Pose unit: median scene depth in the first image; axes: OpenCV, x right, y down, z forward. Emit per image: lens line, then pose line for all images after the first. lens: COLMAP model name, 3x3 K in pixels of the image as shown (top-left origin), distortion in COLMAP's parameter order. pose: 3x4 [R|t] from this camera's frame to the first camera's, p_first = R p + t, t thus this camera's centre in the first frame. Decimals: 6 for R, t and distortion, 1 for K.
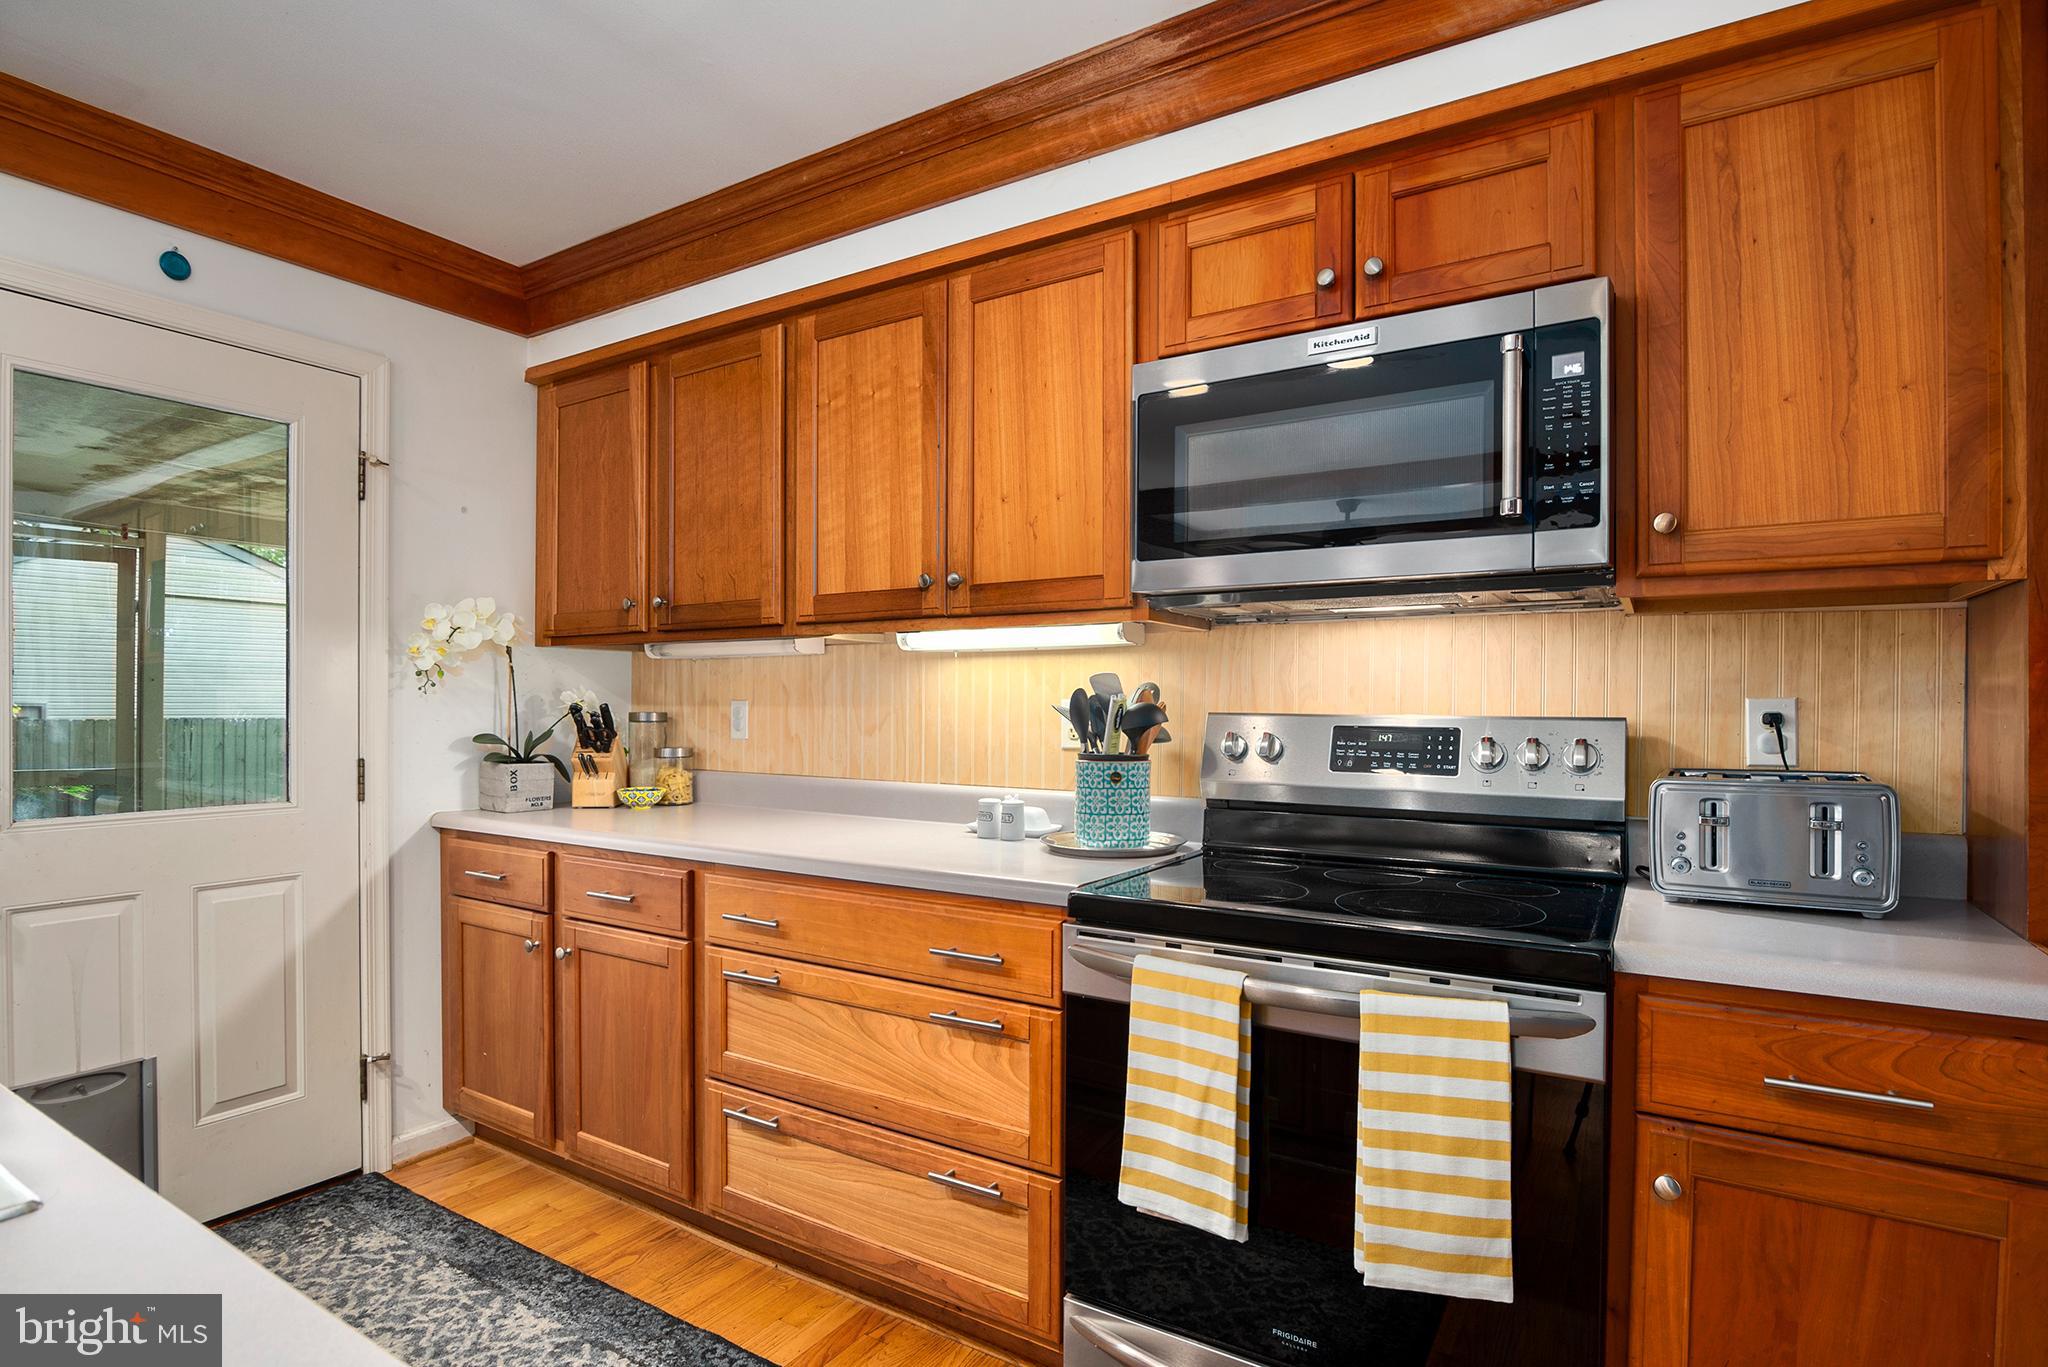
lens RADIAL K [[1022.7, 0, 1022.0], [0, 1022.7, 700.3], [0, 0, 1]] dist [-0.019102, -0.000358]
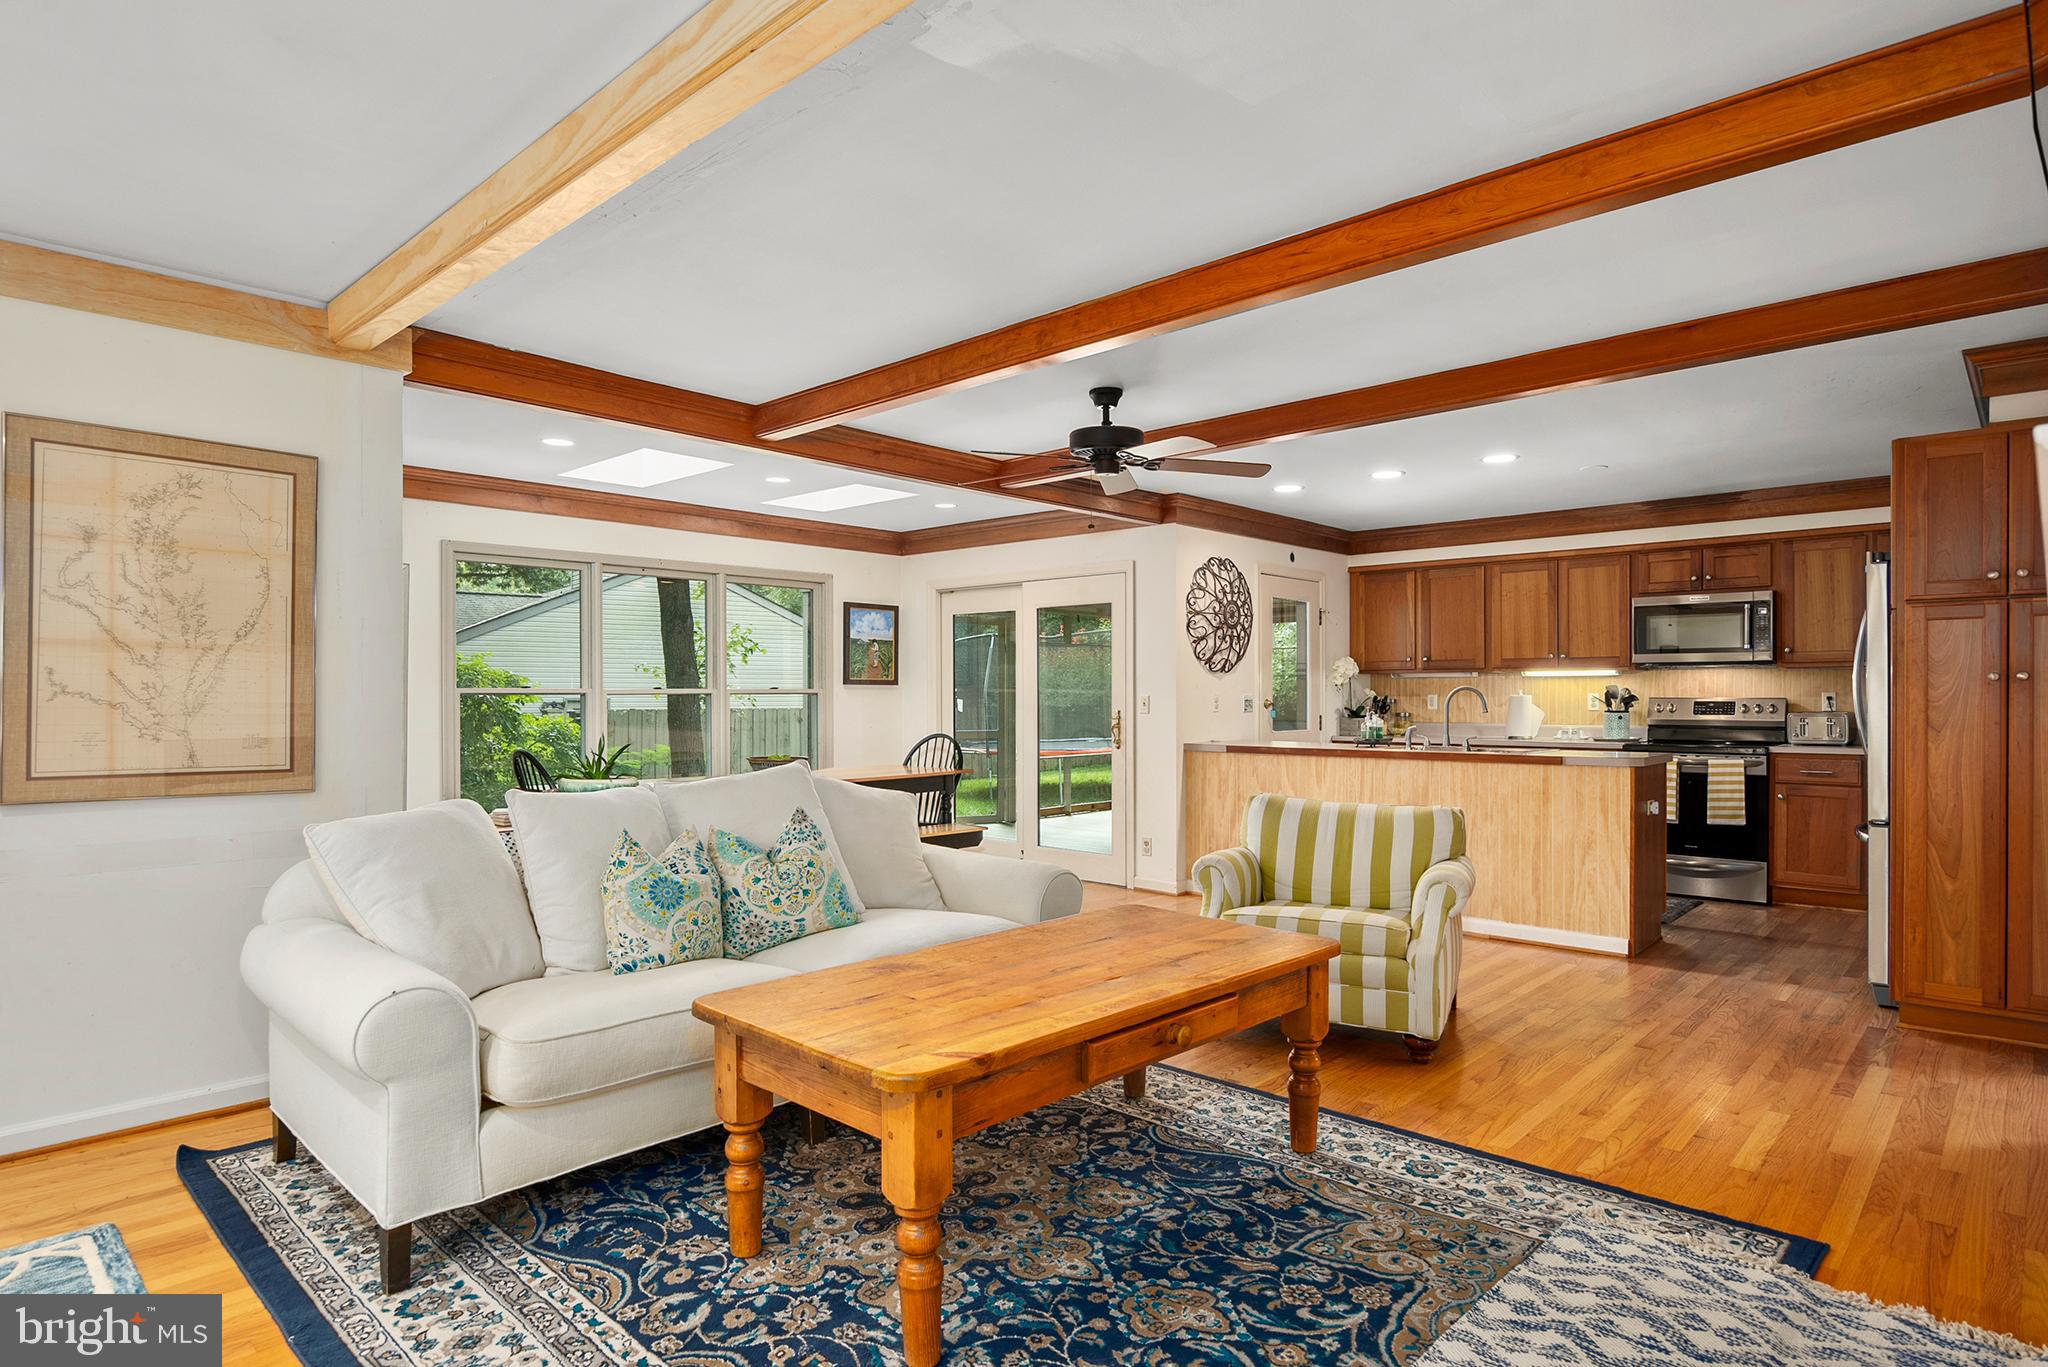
lens RADIAL K [[1107.8, 0, 1012.7], [0, 1107.8, 698.0], [0, 0, 1]] dist [-0.015976, 0.000668]
pose [[0.980599, -0.003137, -0.195999, -1.232142], [0.003869, 0.999987, 0.003352, -0.006049], [0.195986, -0.004046, 0.980598, -3.116032]]
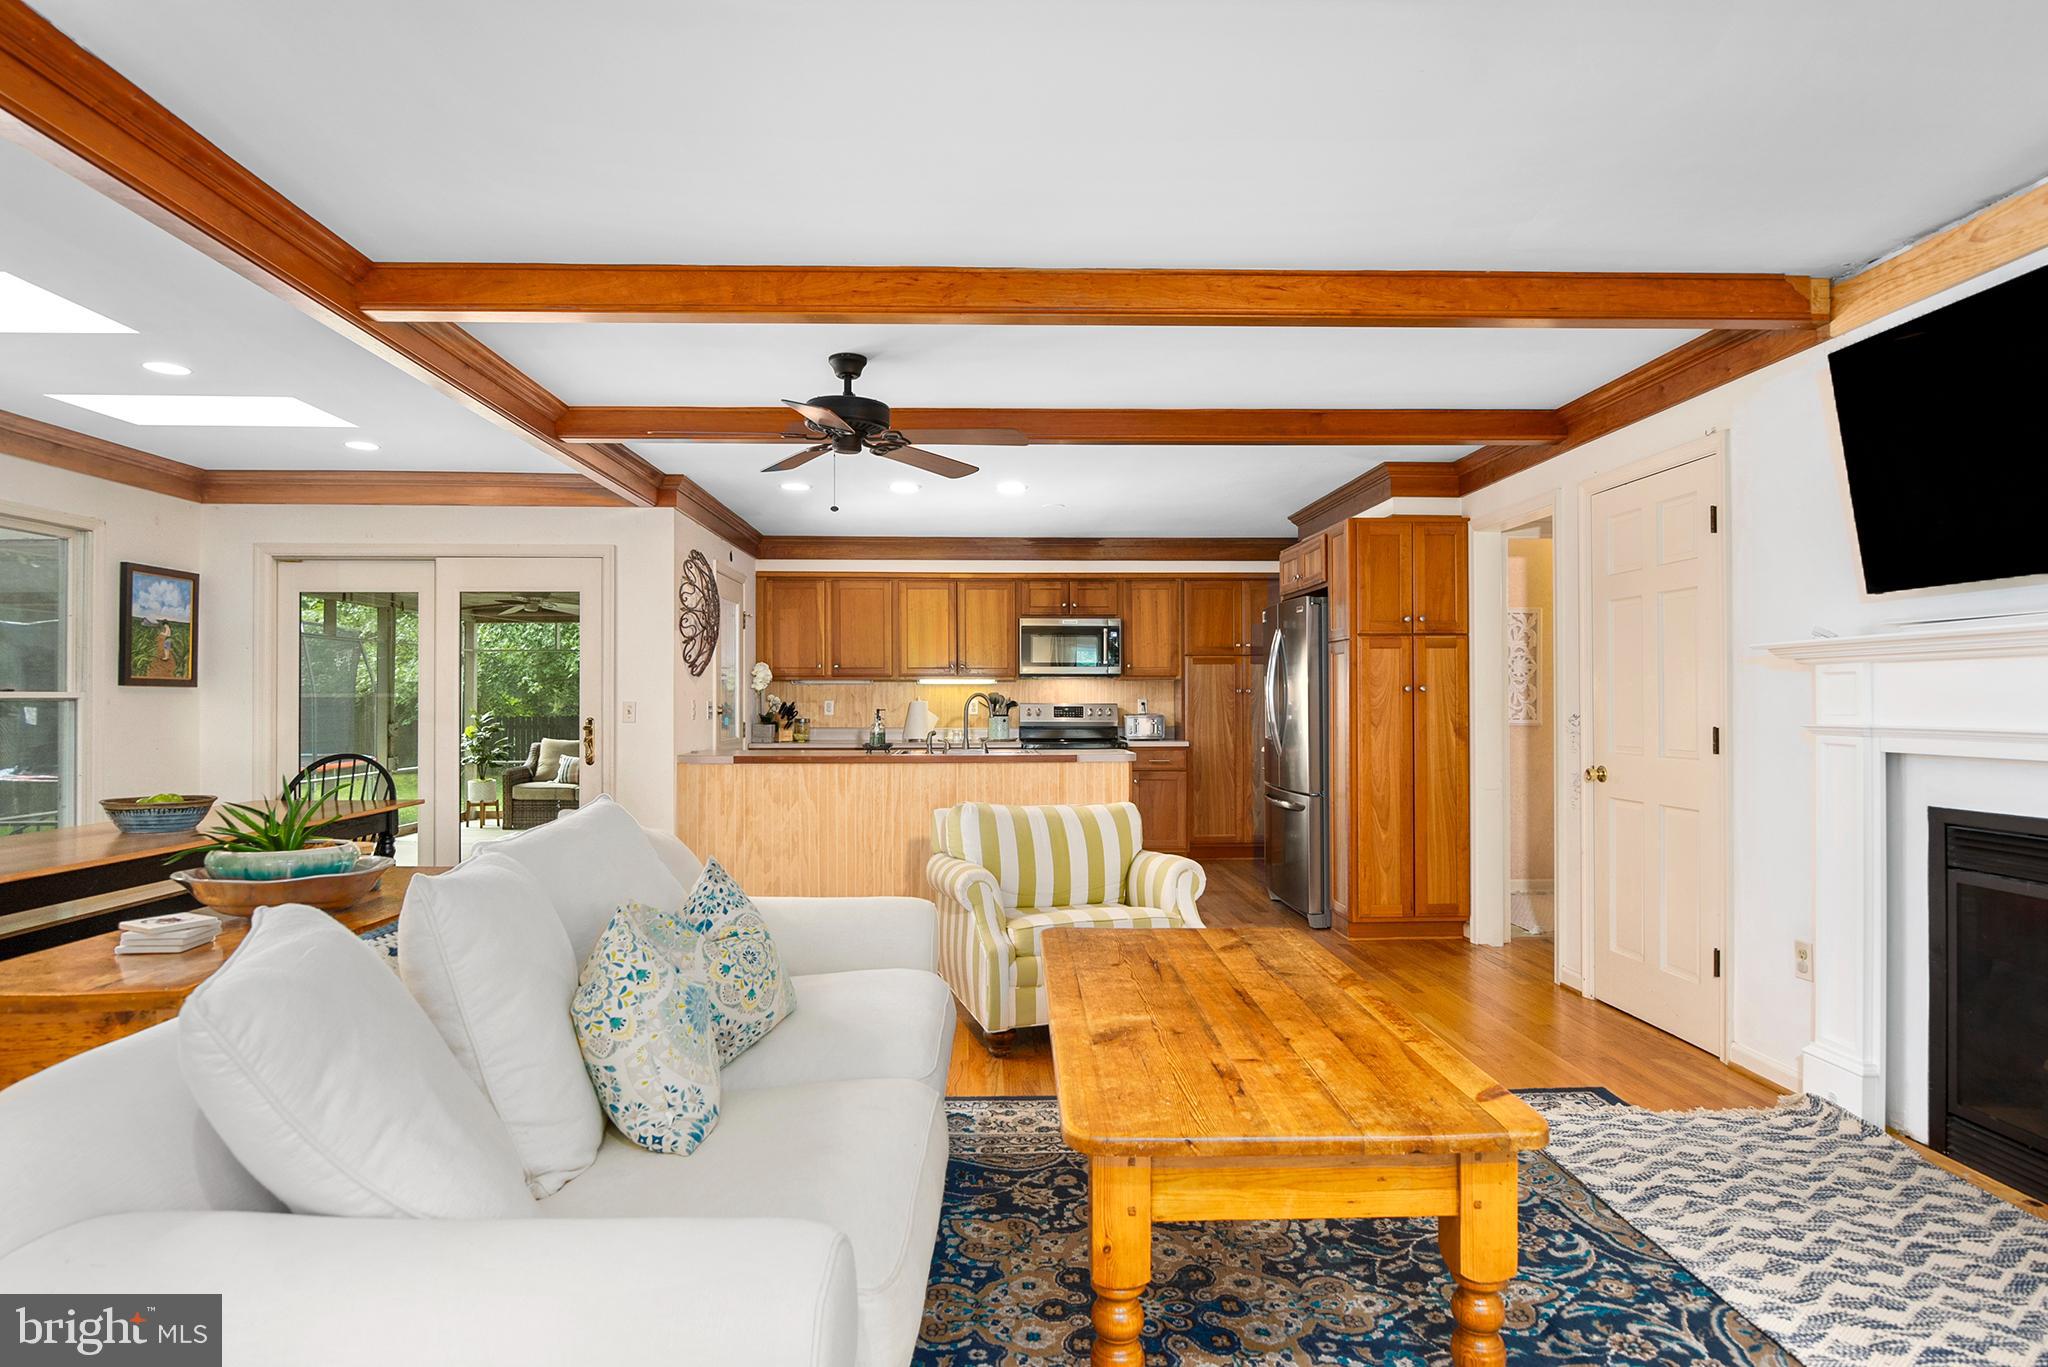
lens RADIAL K [[1107.8, 0, 1002.1], [0, 1107.8, 683.3], [0, 0, 1]] dist [-0.015976, 0.000668]
pose [[0.832941, 0.005395, 0.553335, -2.404344], [0.002032, 0.999916, -0.012807, -0.010250], [-0.553357, 0.011792, 0.832860, -2.655103]]
